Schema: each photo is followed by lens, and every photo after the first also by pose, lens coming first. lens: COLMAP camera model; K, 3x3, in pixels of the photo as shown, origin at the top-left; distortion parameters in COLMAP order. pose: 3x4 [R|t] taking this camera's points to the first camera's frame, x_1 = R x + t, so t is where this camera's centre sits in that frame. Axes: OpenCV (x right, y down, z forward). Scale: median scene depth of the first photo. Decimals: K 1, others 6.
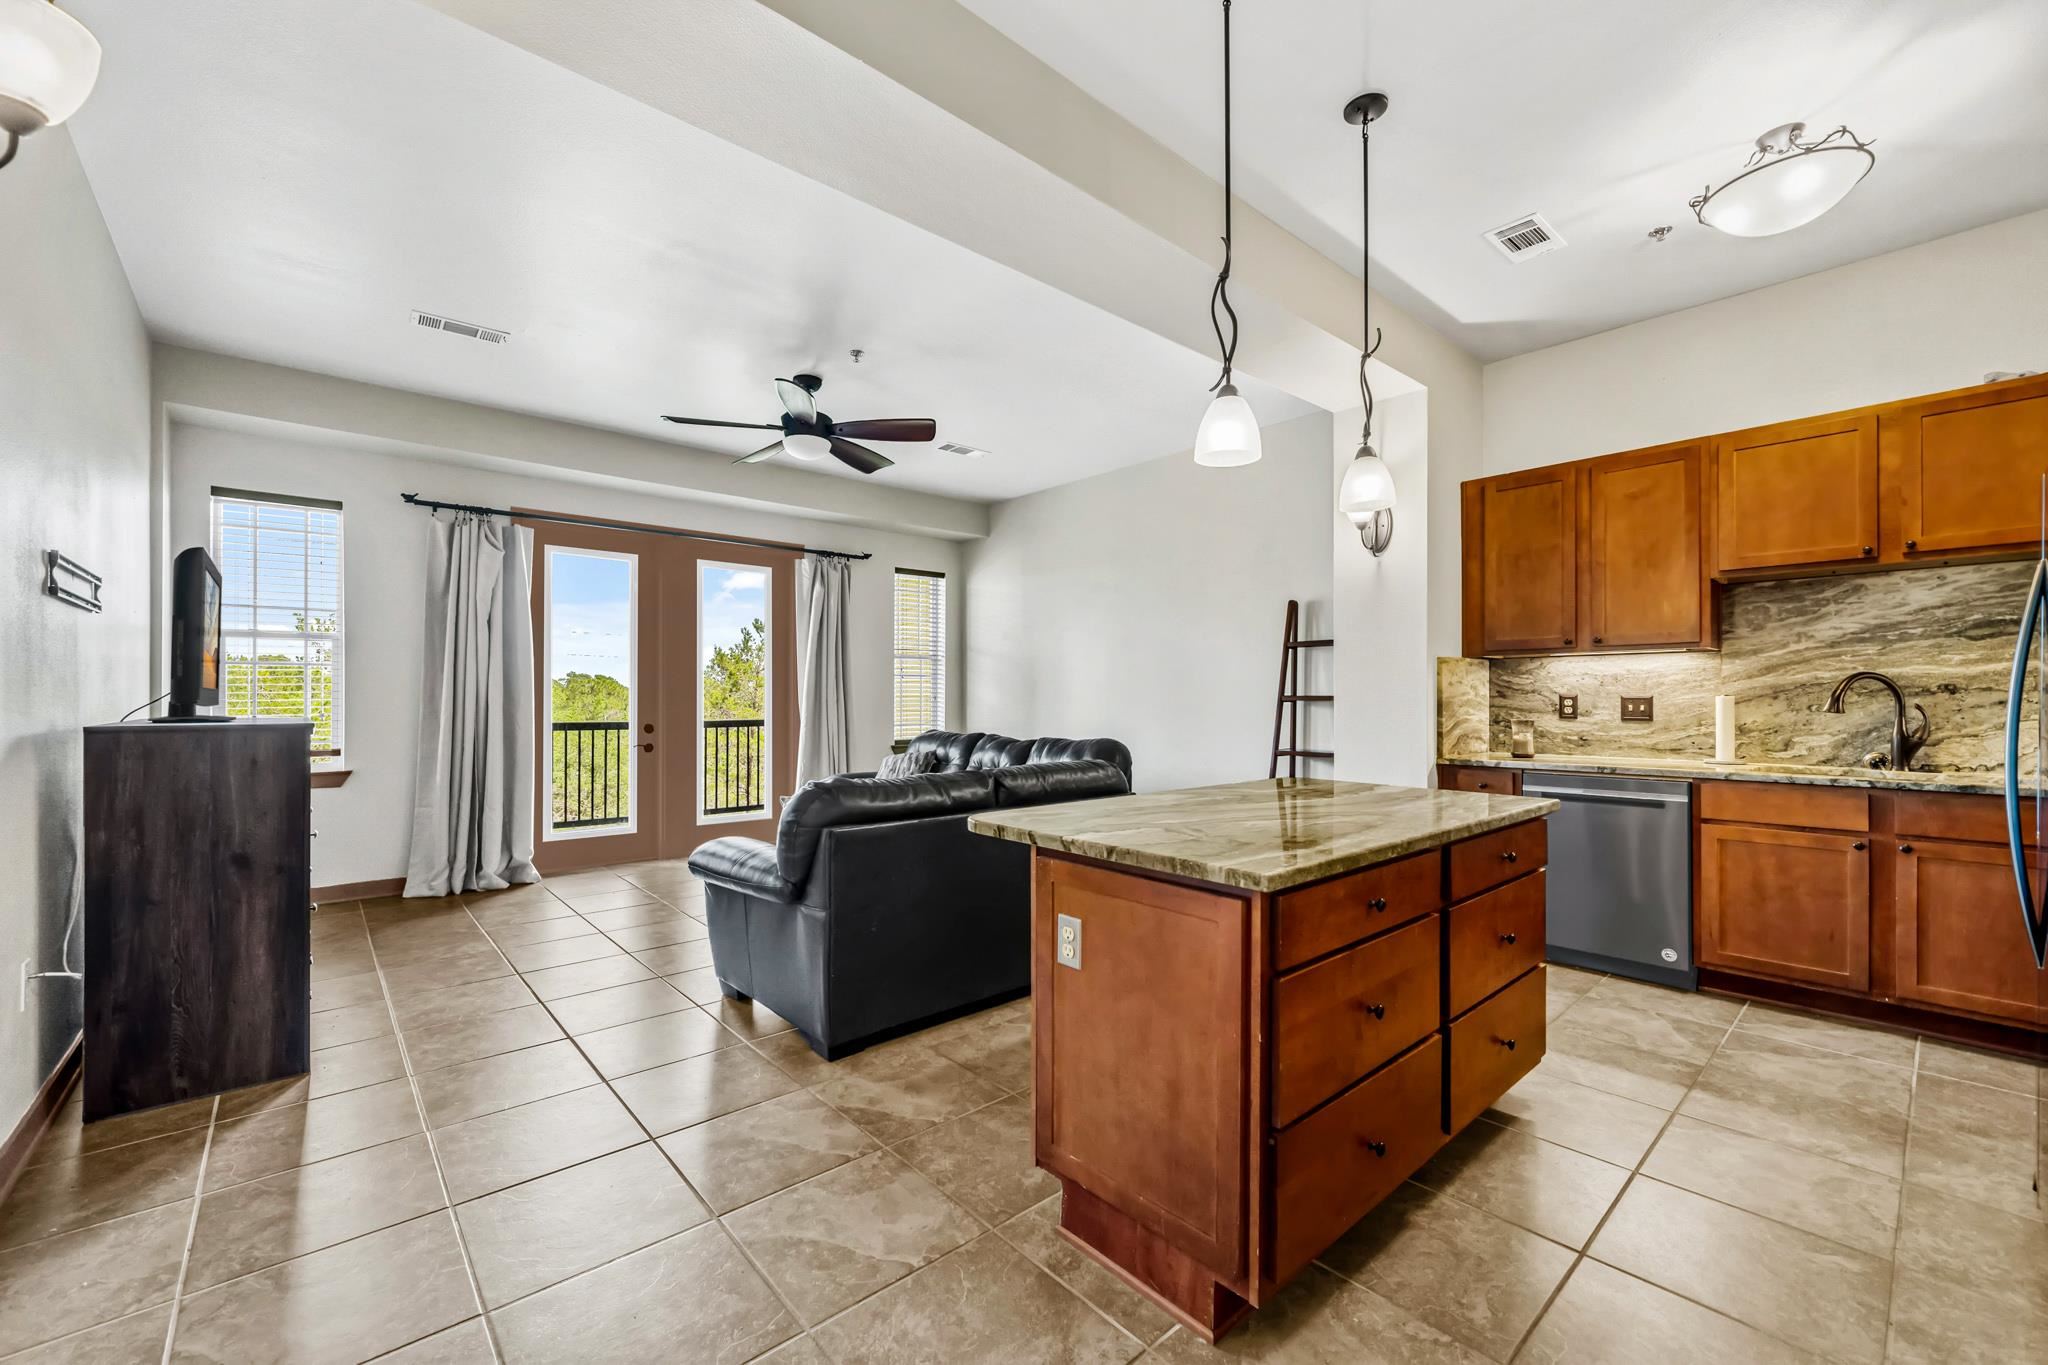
lens RADIAL K [[829.0, 0, 1029.8], [0, 829.0, 692.3], [0, 0, 1]] dist [-0.003302, 0.001651]
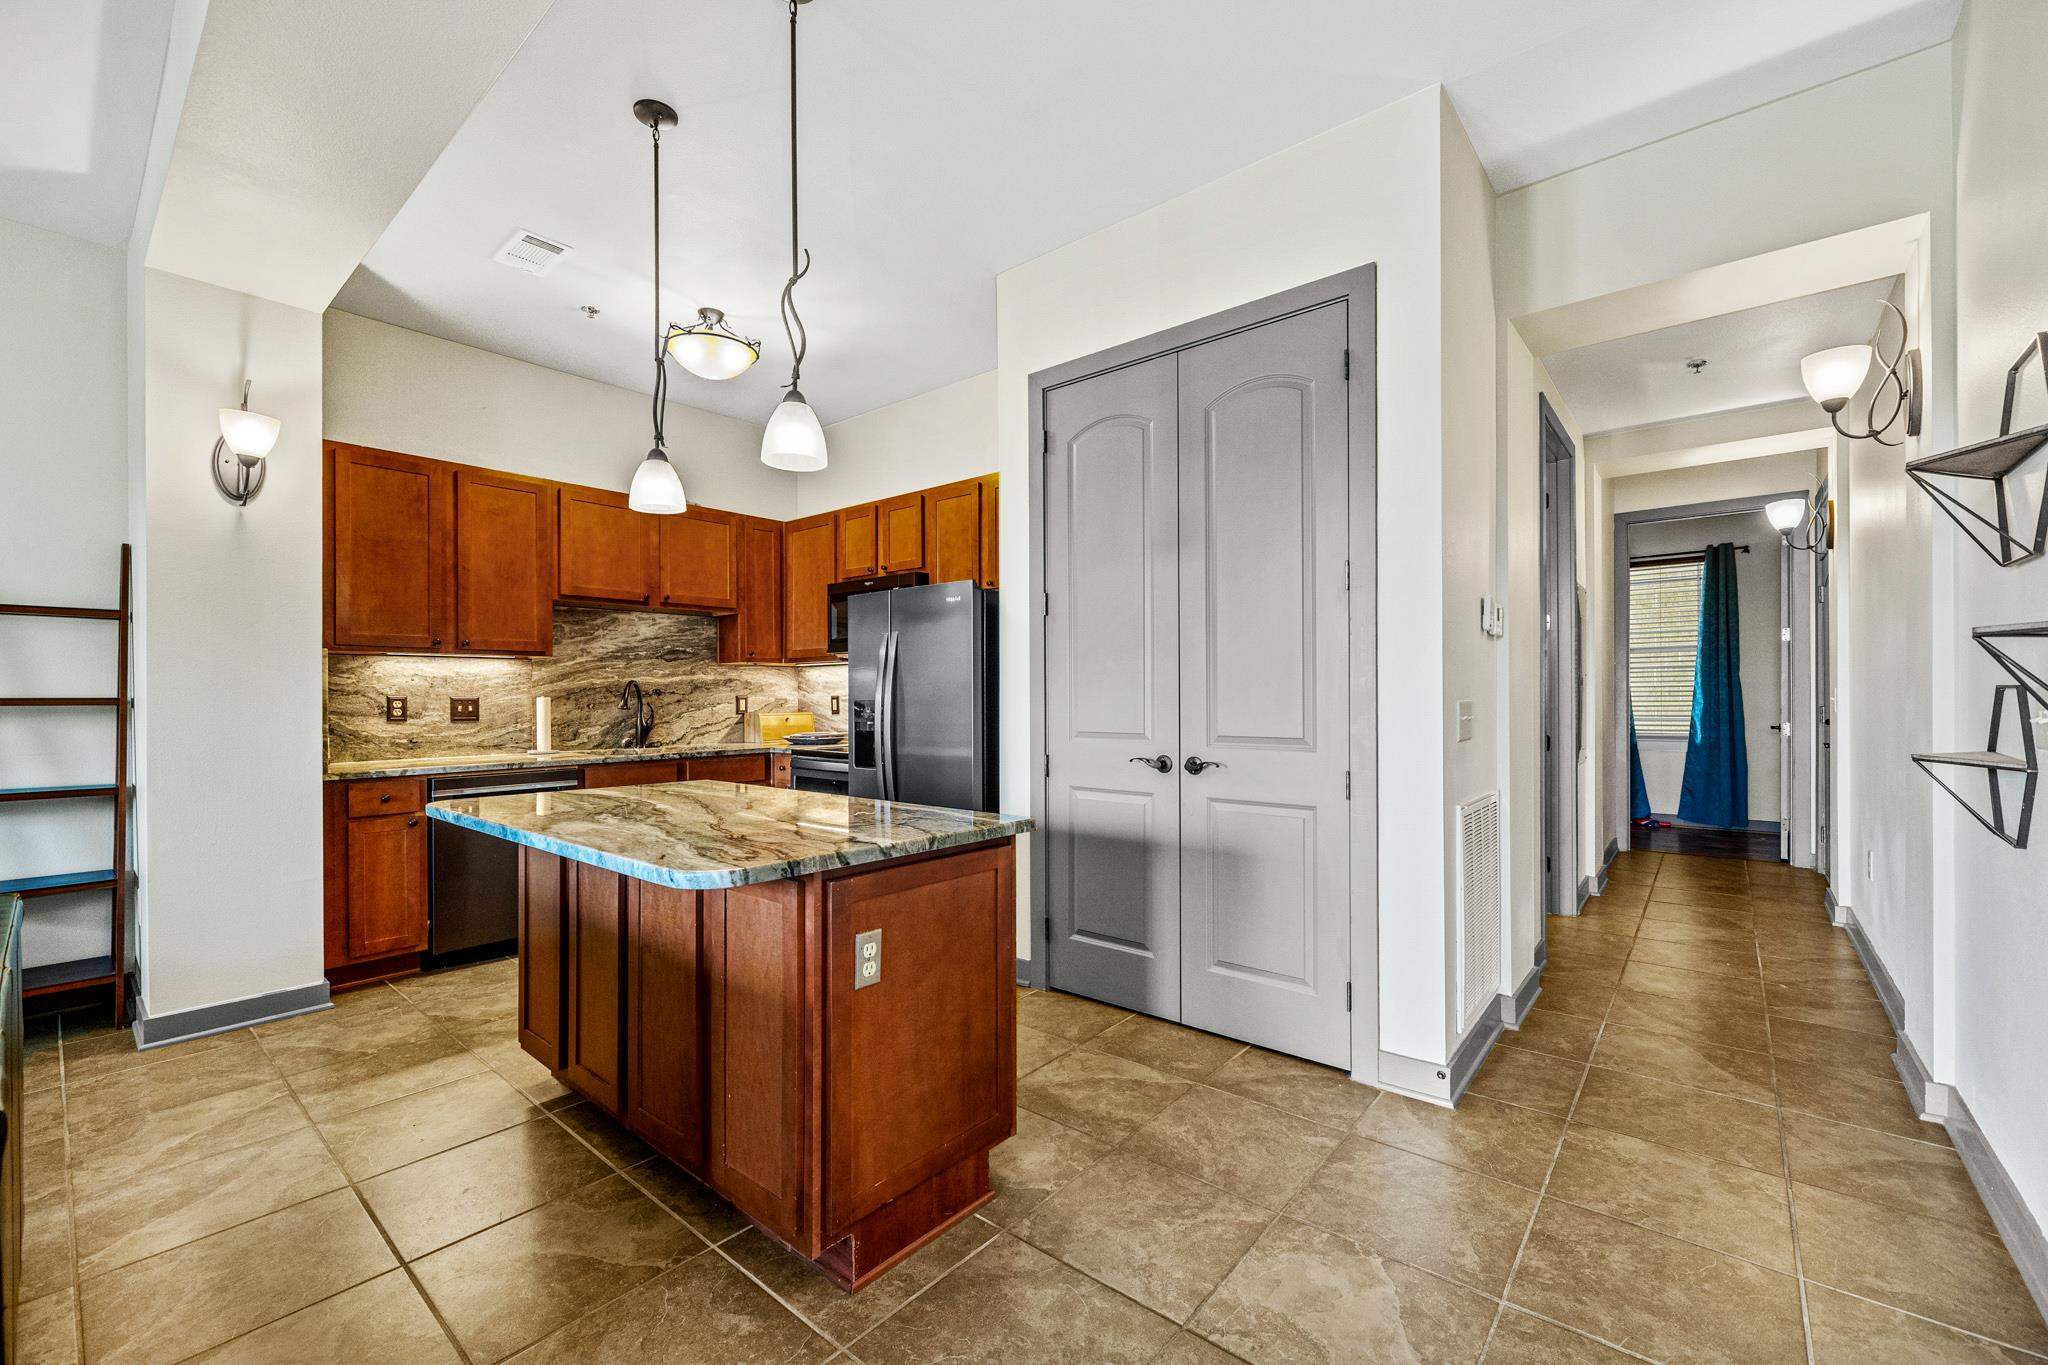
lens RADIAL K [[829.0, 0, 1018.9], [0, 829.0, 696.5], [0, 0, 1]] dist [-0.003302, 0.001651]
pose [[-0.137079, 0.001760, 0.990559, -0.456658], [-0.001703, 0.999997, -0.002013, 0.004710], [-0.990559, -0.001963, -0.137076, 0.492155]]
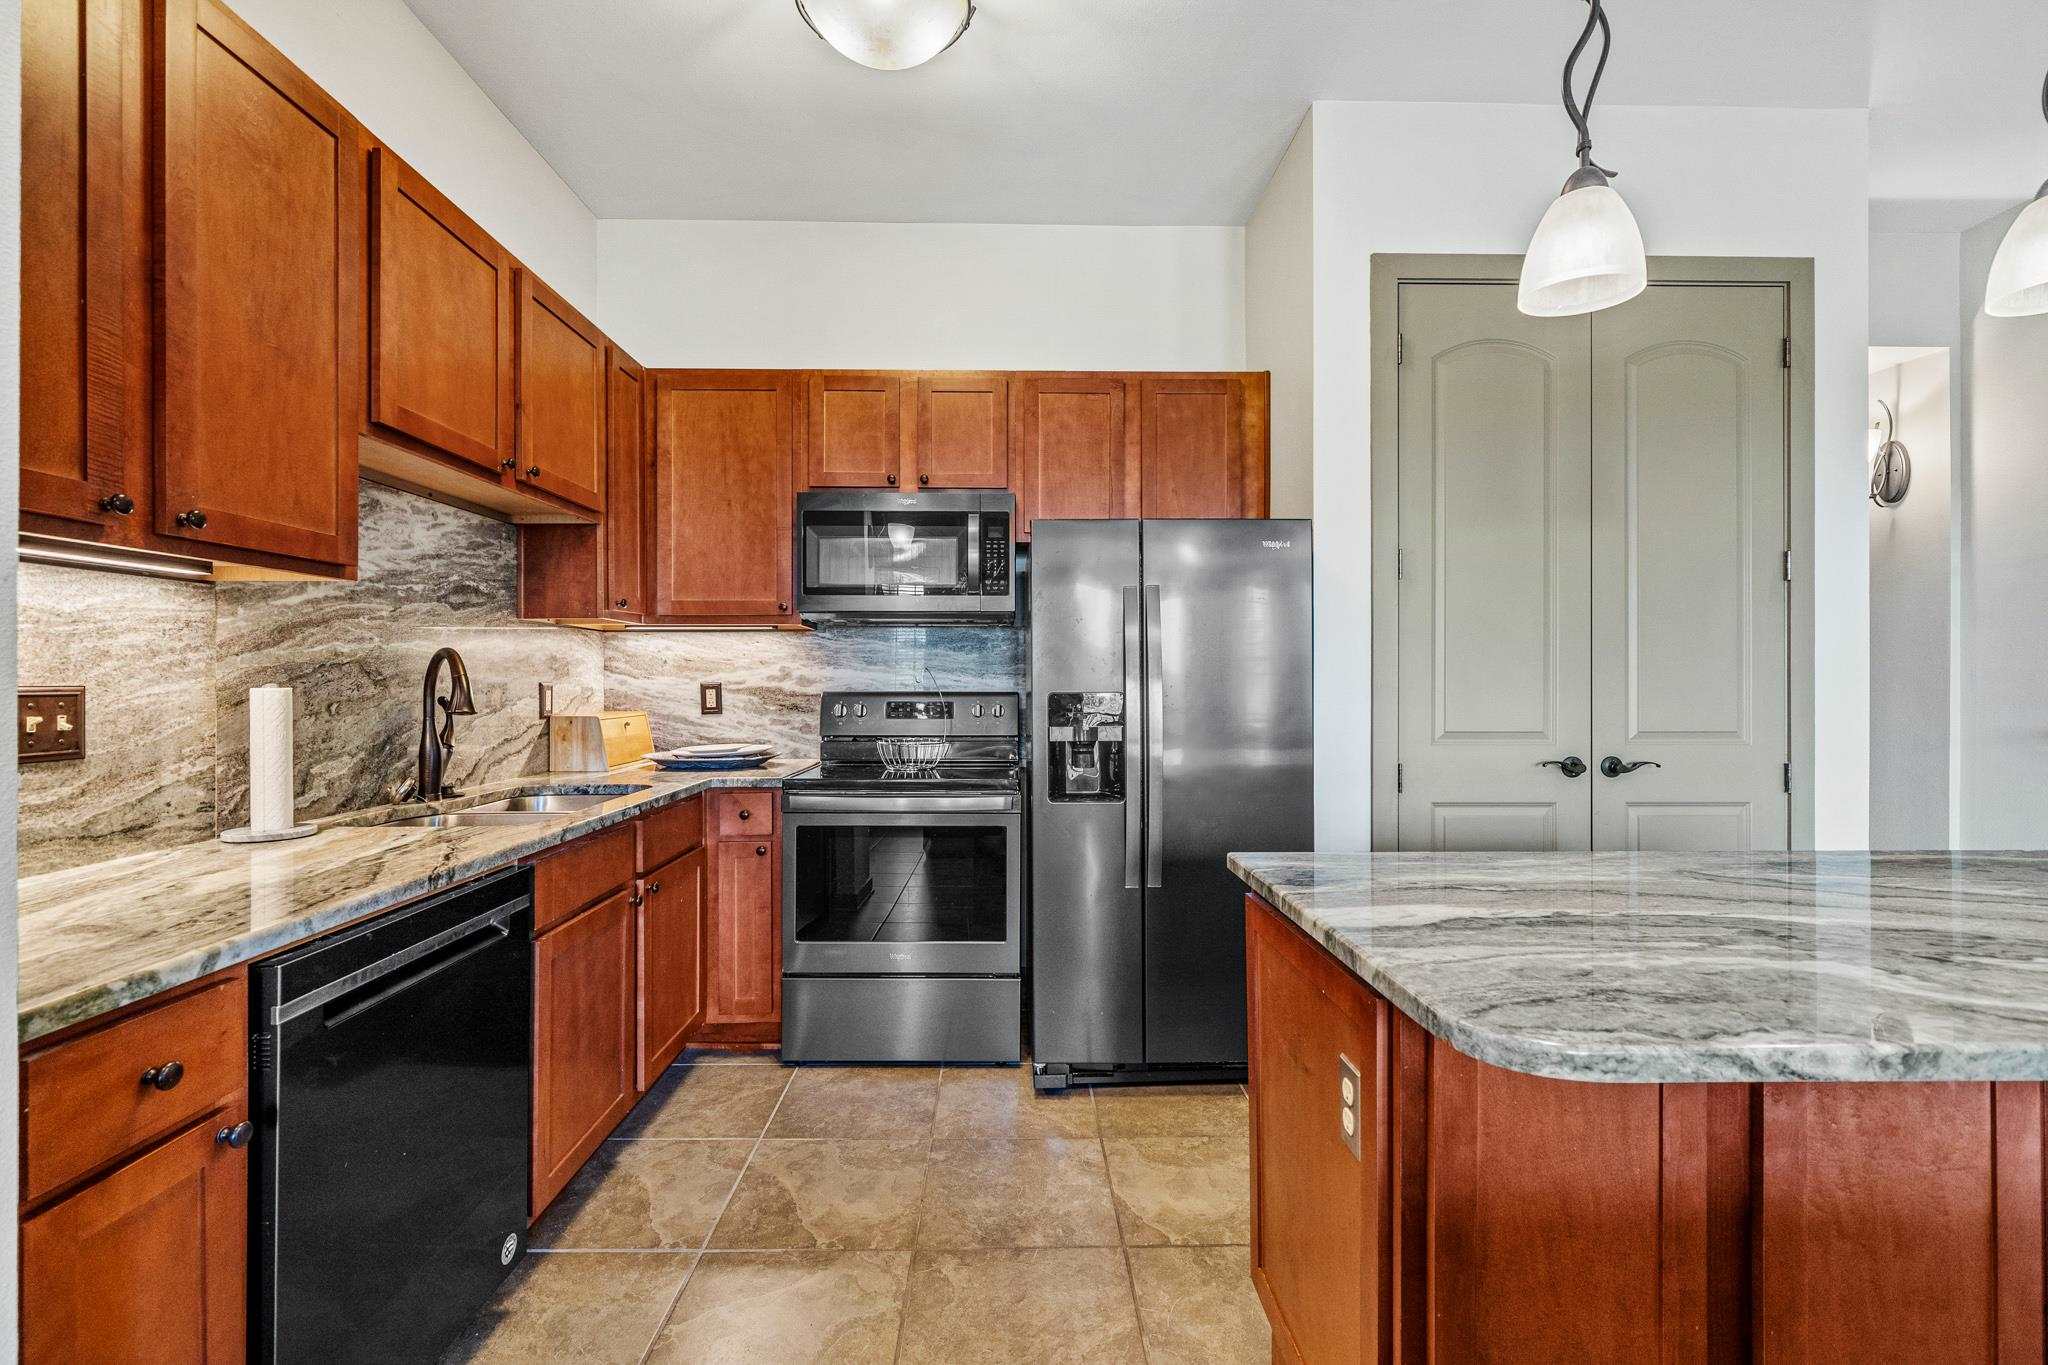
lens RADIAL K [[884.8, 0, 1015.9], [0, 884.8, 678.5], [0, 0, 1]] dist [-0.000863, 0.000249]
pose [[-0.754702, 0.002989, 0.656060, 0.223849], [-0.002291, 0.999972, -0.007192, 0.002382], [-0.656063, -0.006931, -0.754674, 1.122855]]
